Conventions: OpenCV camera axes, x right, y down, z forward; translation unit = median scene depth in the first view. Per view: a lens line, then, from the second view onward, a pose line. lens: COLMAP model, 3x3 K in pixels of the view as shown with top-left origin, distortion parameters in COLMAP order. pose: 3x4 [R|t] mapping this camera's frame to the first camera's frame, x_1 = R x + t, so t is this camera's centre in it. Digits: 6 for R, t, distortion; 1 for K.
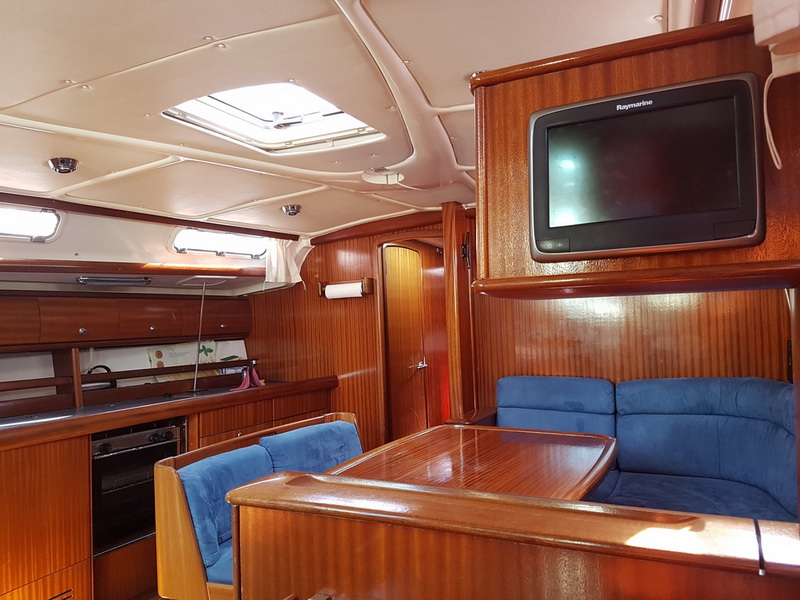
lens RADIAL K [[648.0, 0, 425.1], [0, 648.0, 304.2], [0, 0, 1]] dist [0.131345, -0.181731]
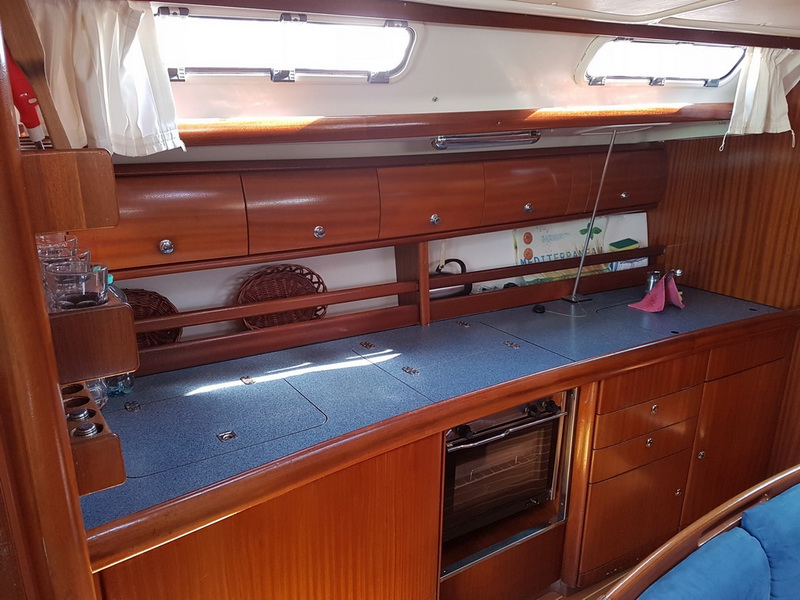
lens RADIAL K [[648.0, 0, 385.4], [0, 648.0, 324.8], [0, 0, 1]] dist [0.131345, -0.181731]
pose [[0.866179, 0.189153, -0.462553, -0.238014], [-0.019806, 0.937865, 0.346435, -0.082699], [0.499341, -0.290914, 0.816105, 0.412379]]
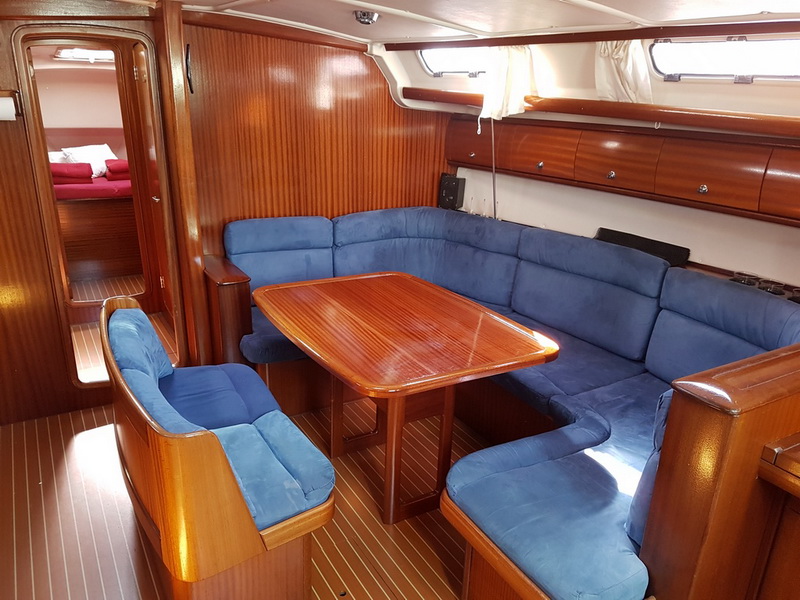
lens RADIAL K [[648.0, 0, 404.9], [0, 648.0, 305.5], [0, 0, 1]] dist [0.131345, -0.181731]
pose [[0.552733, -0.212307, 0.805861, -0.550519], [-0.074871, 0.950443, 0.301750, -0.078965], [-0.829989, -0.227123, 0.509445, 0.318454]]
